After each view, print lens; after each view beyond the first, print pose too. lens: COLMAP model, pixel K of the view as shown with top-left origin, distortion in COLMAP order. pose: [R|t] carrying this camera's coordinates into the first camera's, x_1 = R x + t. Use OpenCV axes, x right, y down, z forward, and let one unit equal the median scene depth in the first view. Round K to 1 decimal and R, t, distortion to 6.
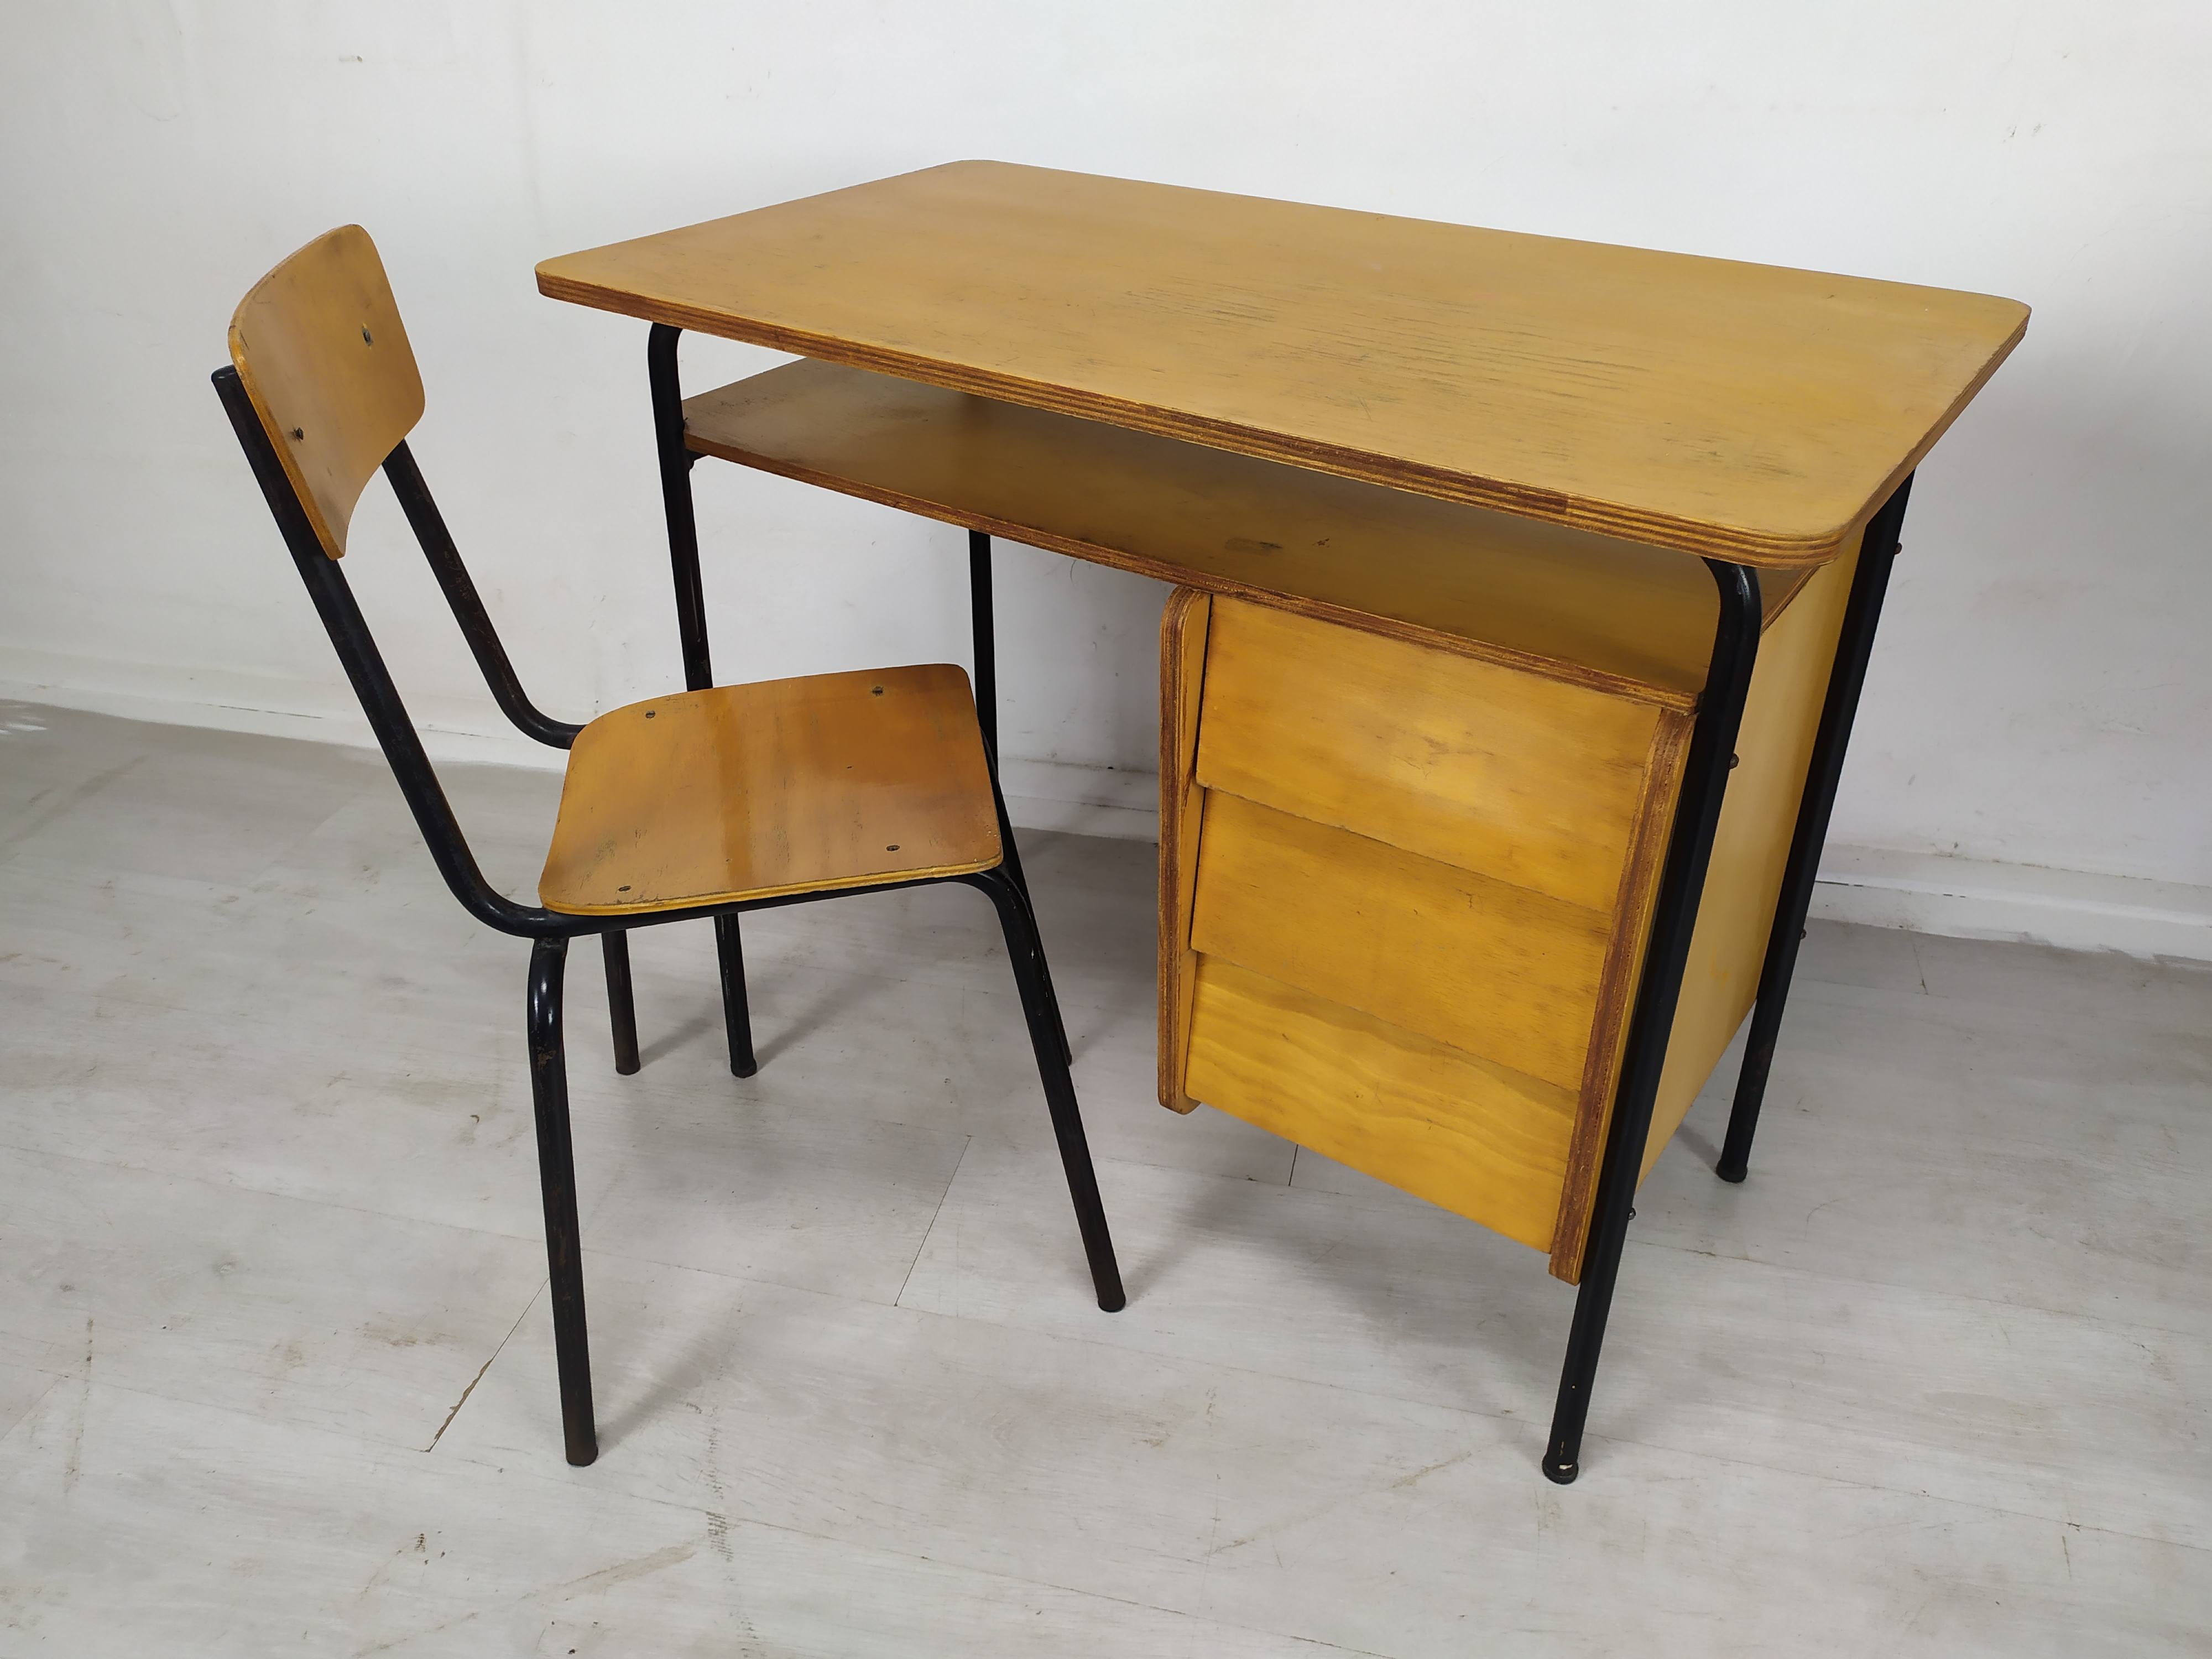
lens RADIAL K [[1636.9, 0, 1118.6], [0, 1636.9, 840.8], [0, 0, 1]] dist [0.007173, -0.007529]
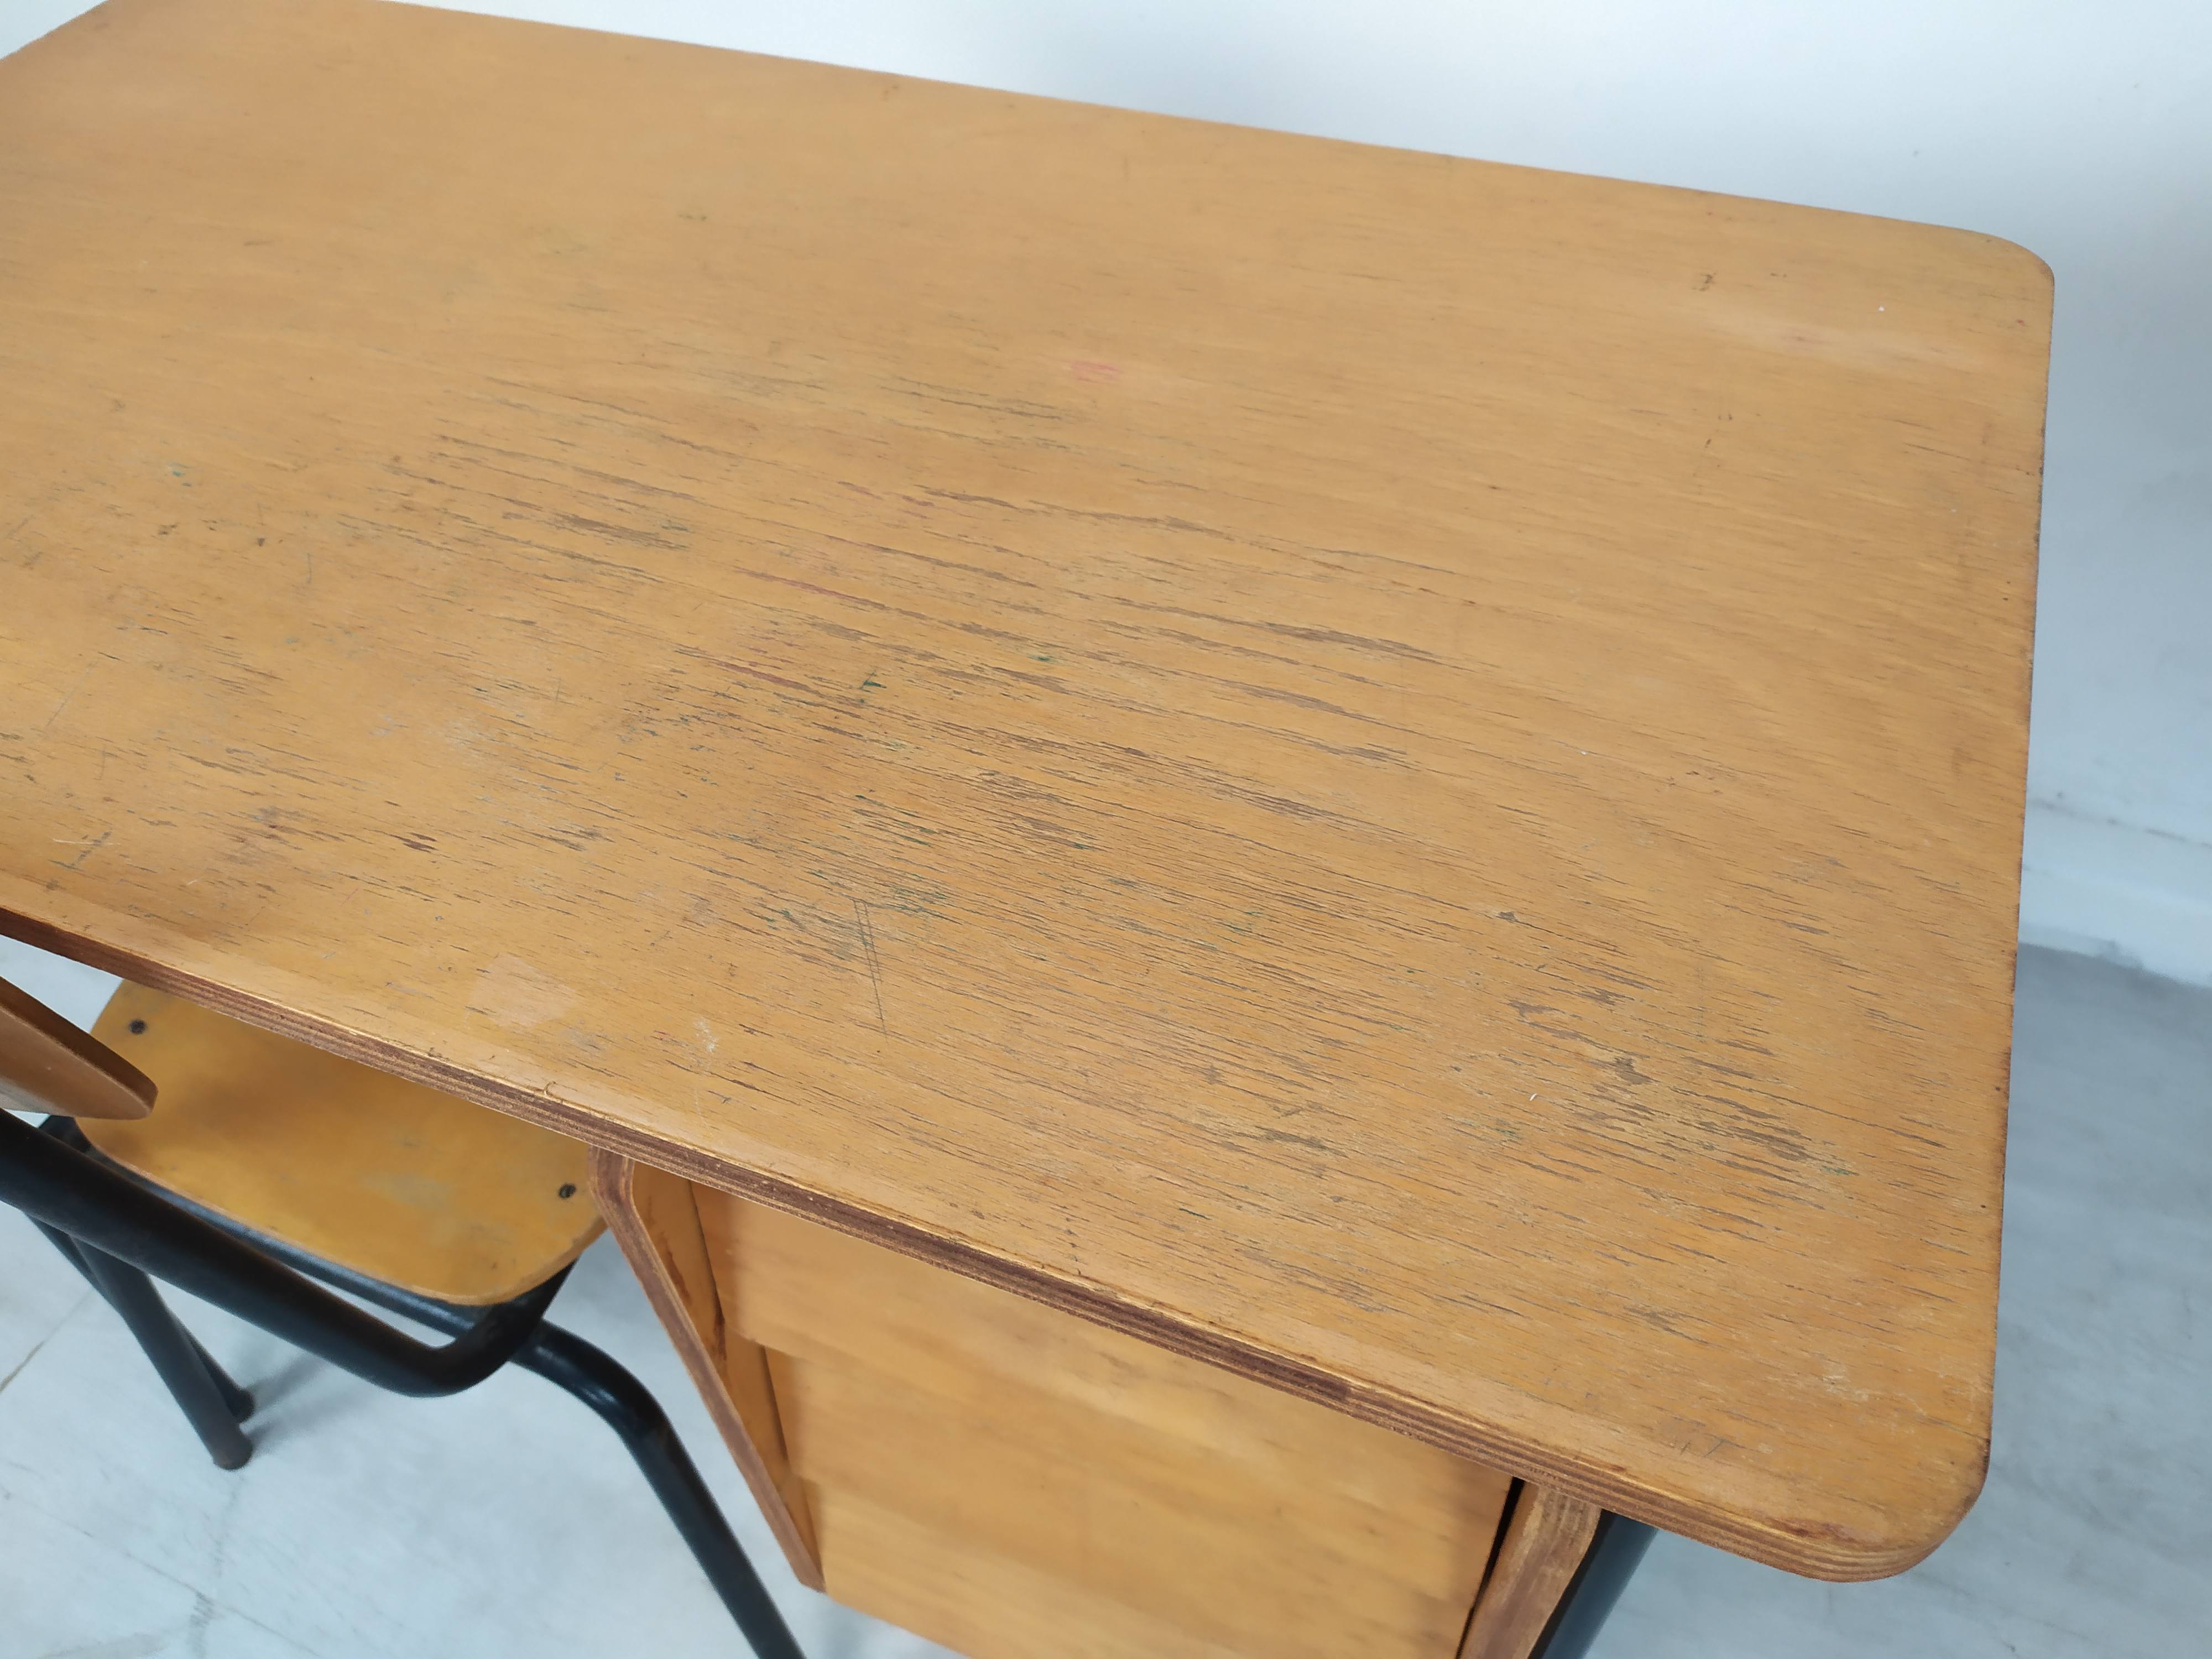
lens RADIAL K [[1636.9, 0, 1097.2], [0, 1636.9, 782.1], [0, 0, 1]] dist [0.007173, -0.007529]
pose [[0.975326, -0.180217, 0.127516, 0.127672], [0.144305, 0.957549, 0.249551, -0.325525], [-0.167076, -0.224992, 0.959929, 0.440633]]
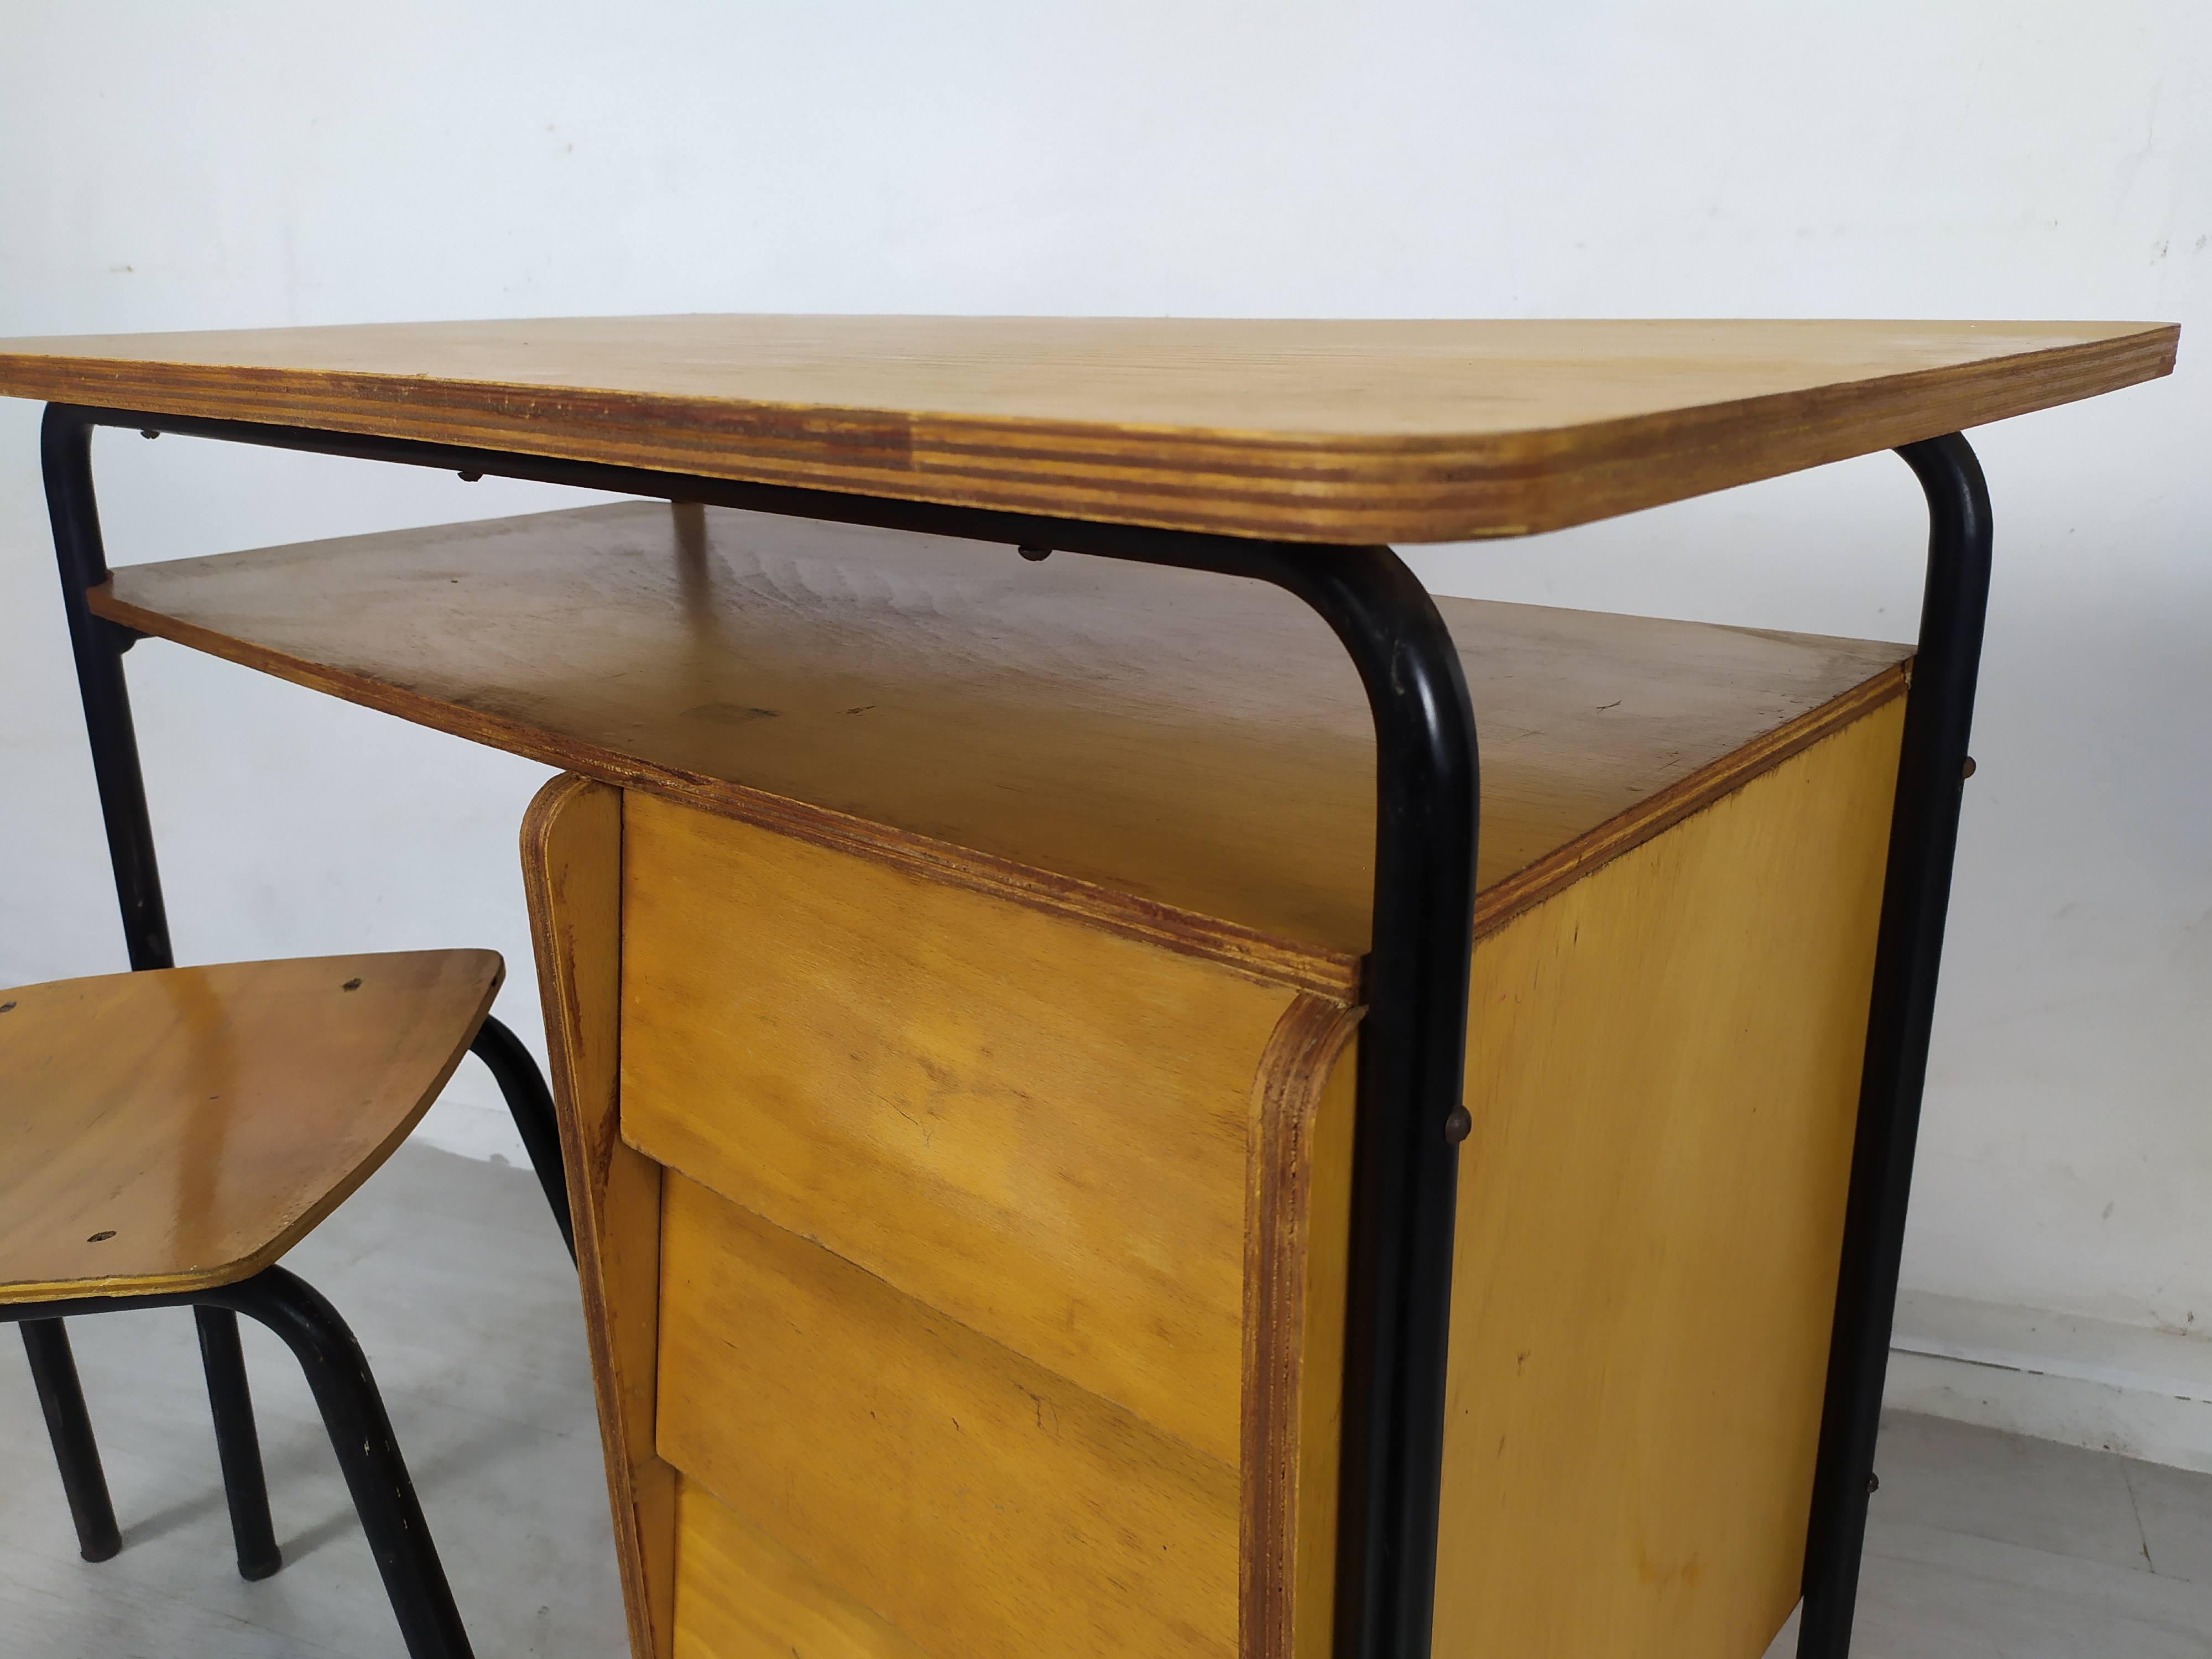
lens RADIAL K [[1636.9, 0, 1150.8], [0, 1636.9, 832.7], [0, 0, 1]] dist [0.007173, -0.007529]
pose [[0.993615, 0.024924, -0.110033, 0.261368], [-0.050456, 0.970491, -0.235801, -0.014320], [0.100909, 0.239847, 0.965552, 0.441928]]
